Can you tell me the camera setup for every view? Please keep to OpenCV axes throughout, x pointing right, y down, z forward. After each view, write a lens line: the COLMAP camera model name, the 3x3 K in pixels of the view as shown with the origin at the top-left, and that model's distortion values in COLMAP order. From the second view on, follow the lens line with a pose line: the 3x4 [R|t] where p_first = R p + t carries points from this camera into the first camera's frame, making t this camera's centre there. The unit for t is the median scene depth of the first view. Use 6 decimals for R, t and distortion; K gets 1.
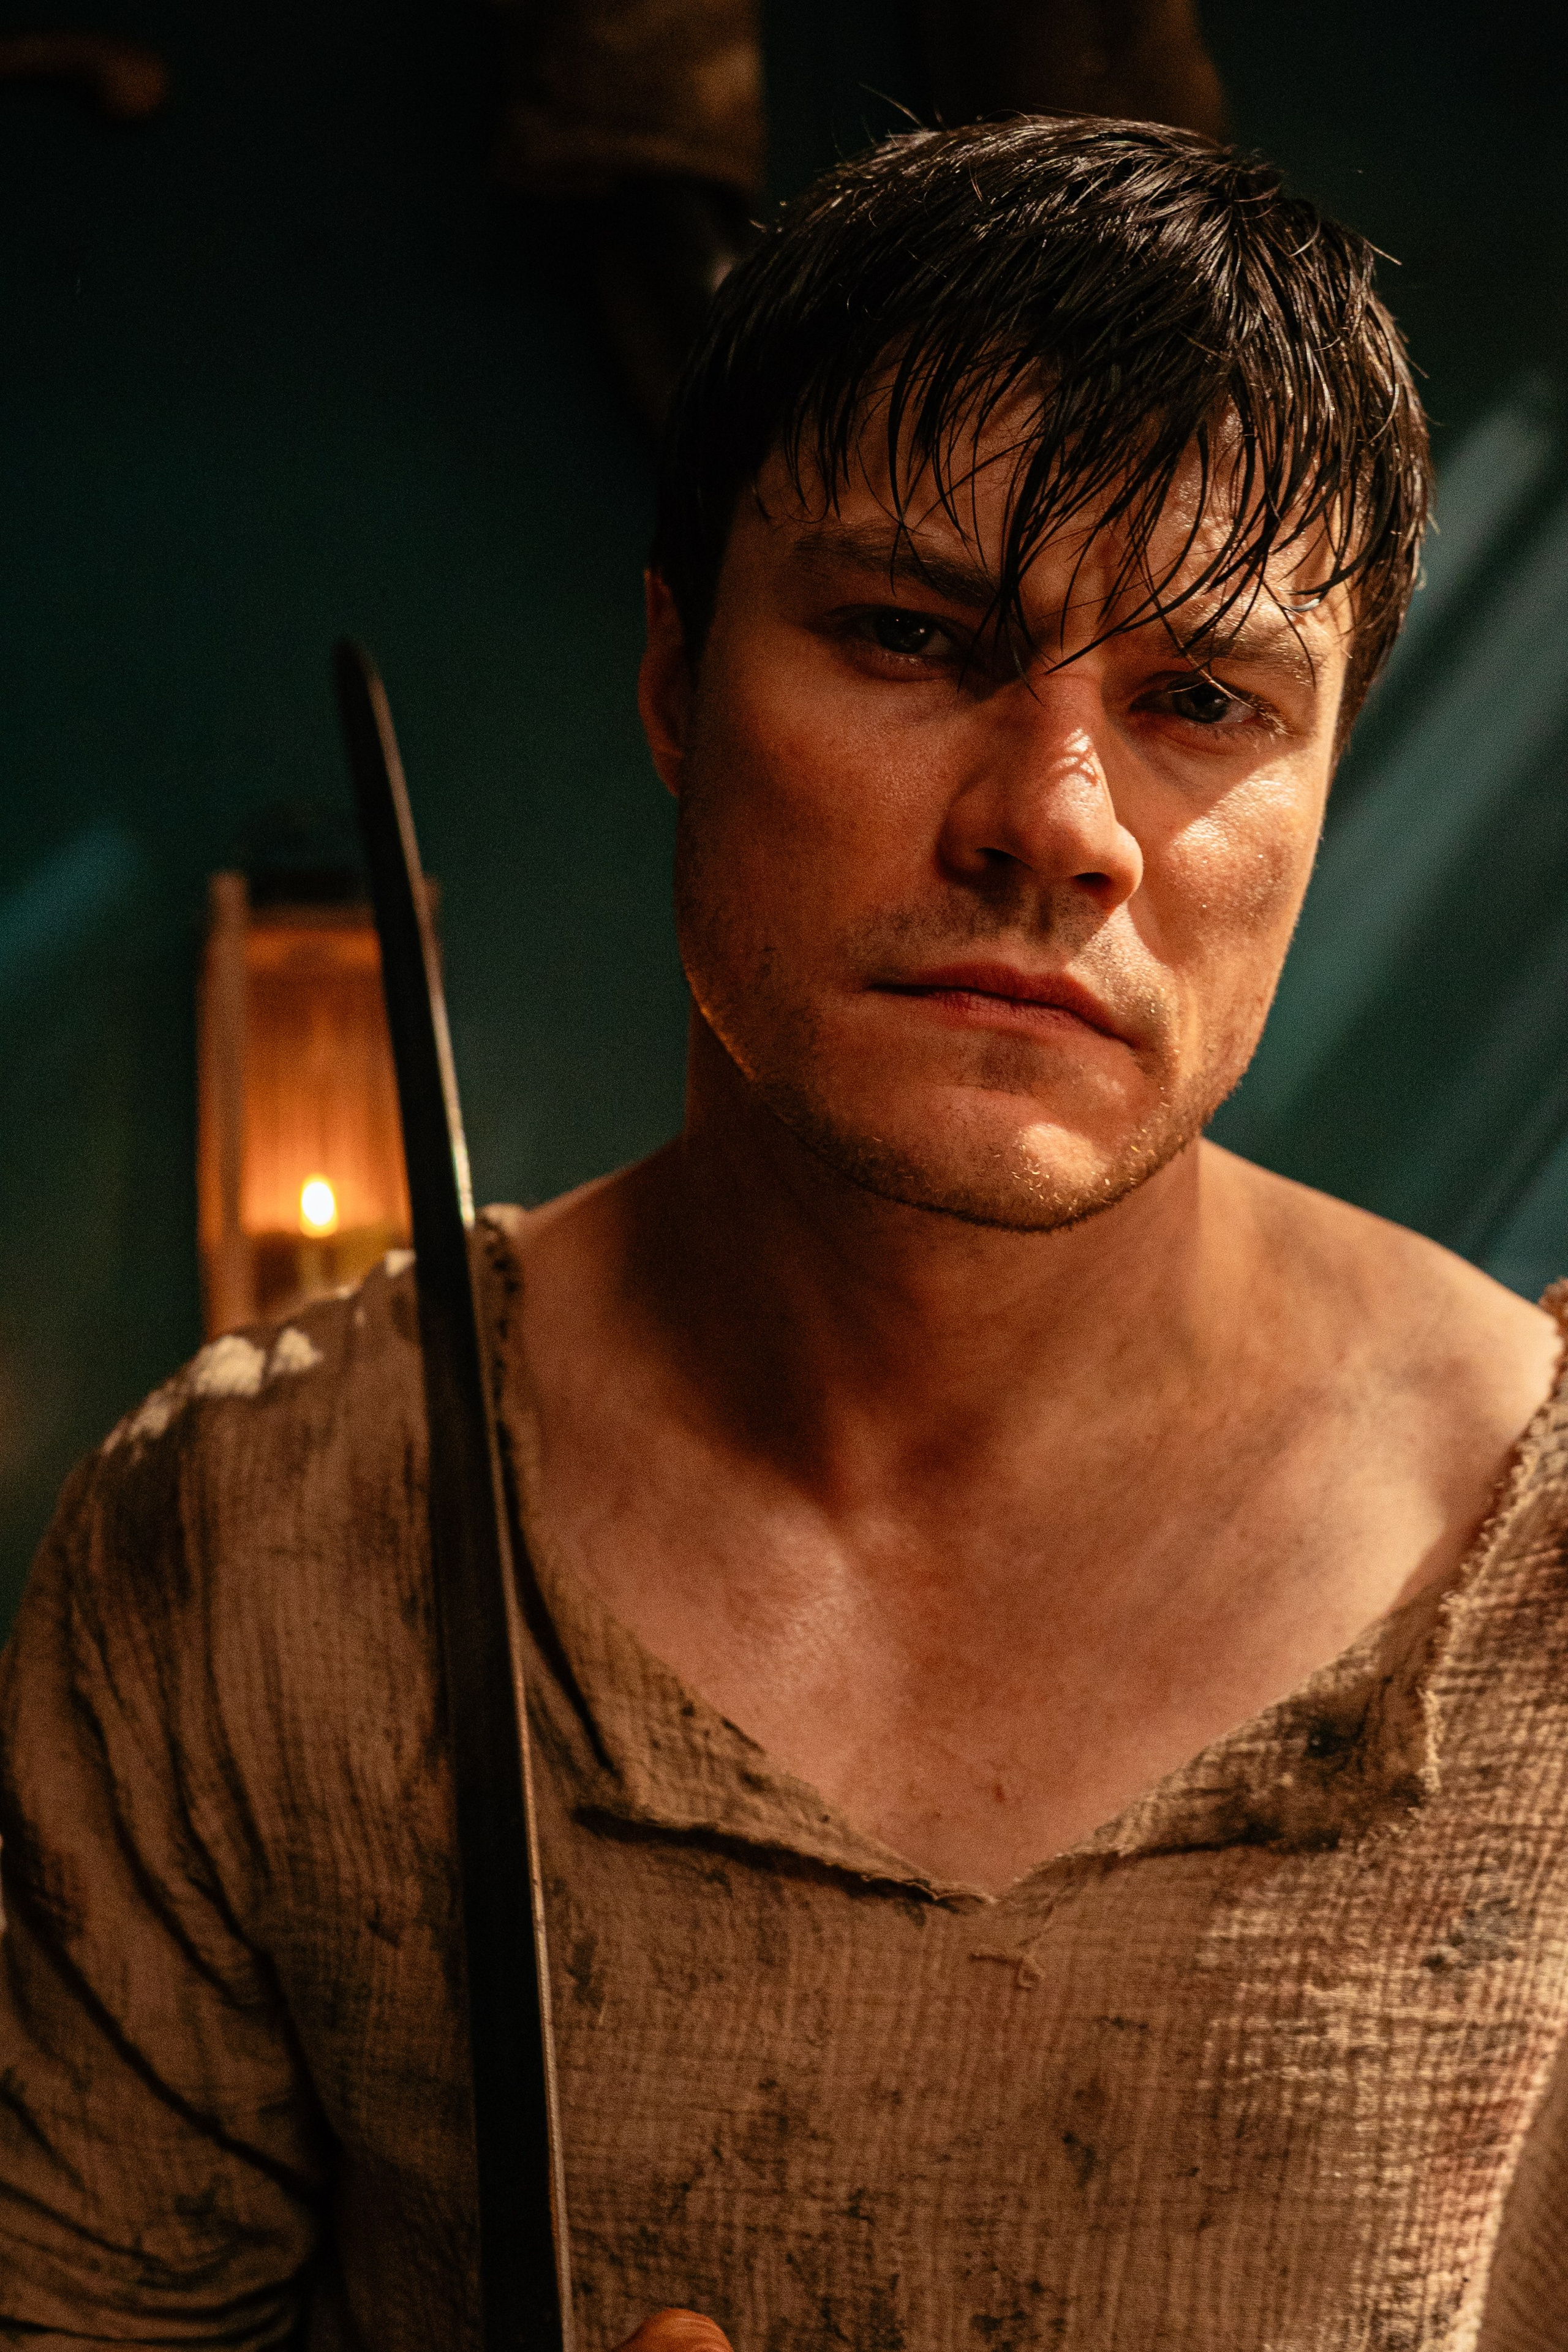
lens RADIAL K [[2365.8, 0, 791.2], [0, 2365.8, 1171.3], [0, 0, 1]] dist [-0.158117, 0.103326]
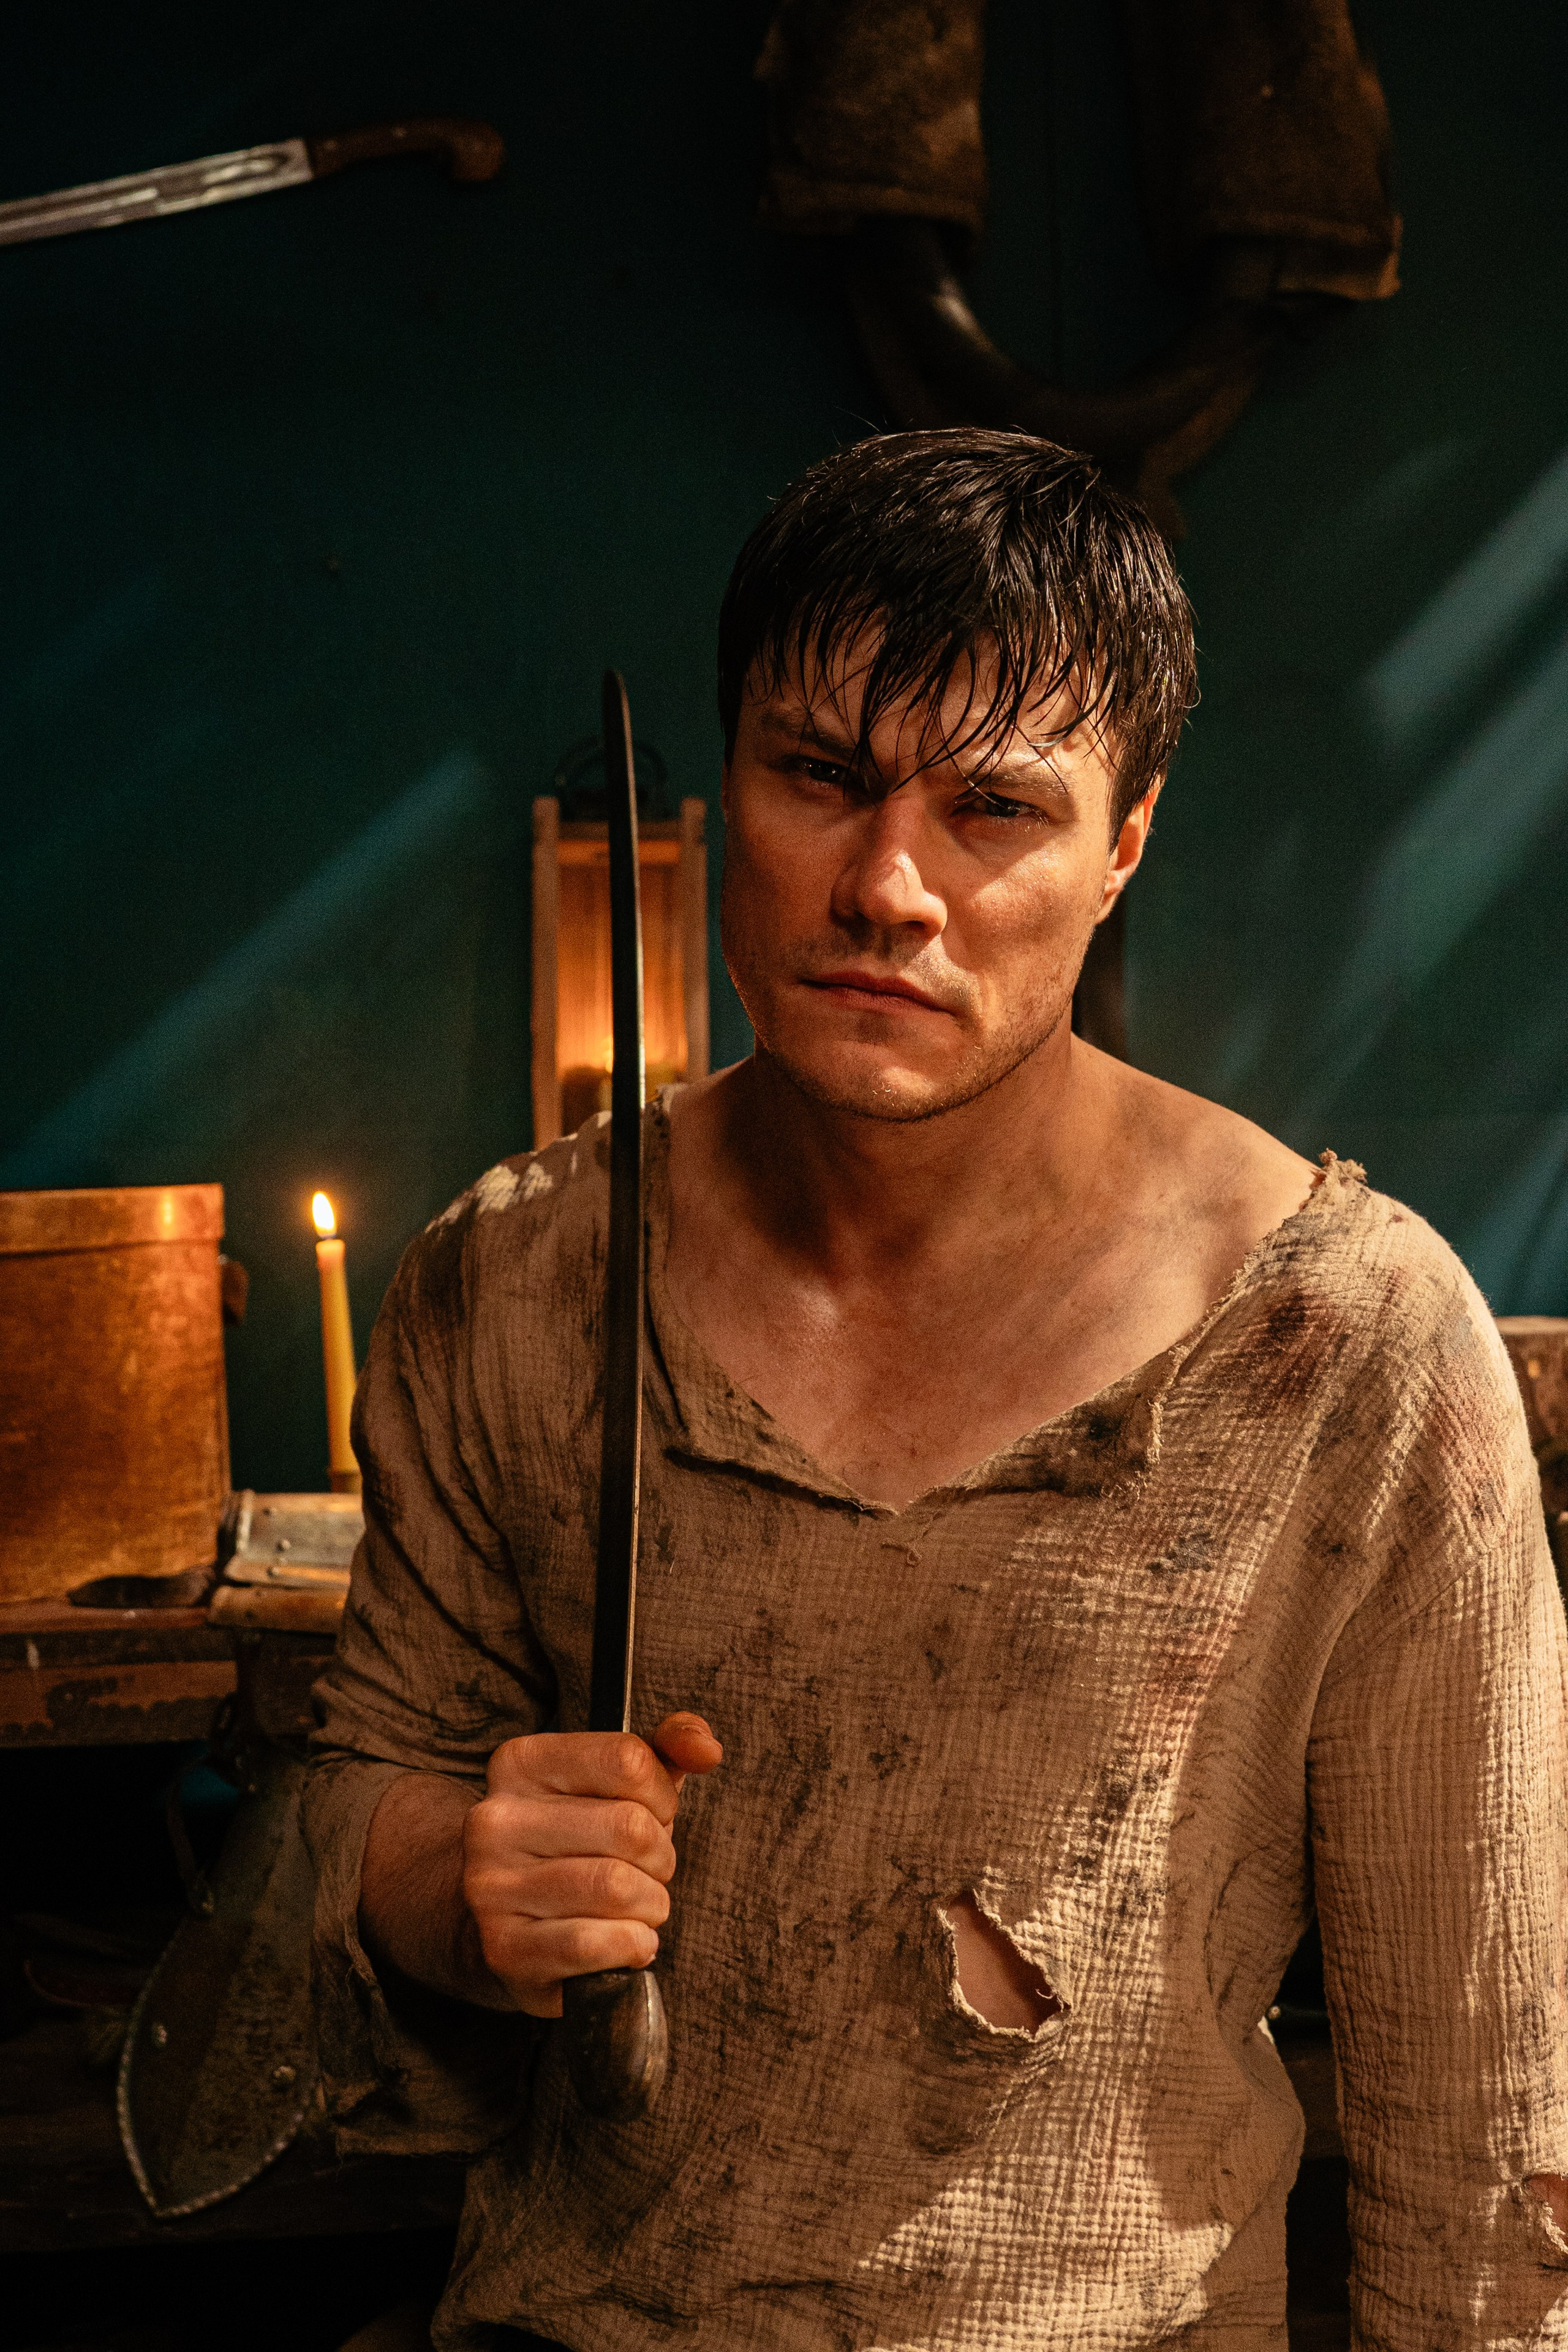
lens RADIAL K [[2365.8, 0, 791.2], [0, 2365.8, 1171.3], [0, 0, 1]] dist [-0.158117, 0.103326]
pose [[0.976884, 0.025203, -0.212278, 0.367901], [-0.005503, 0.995661, 0.092890, -0.091681], [0.213698, -0.089575, 0.972784, -0.654263]]
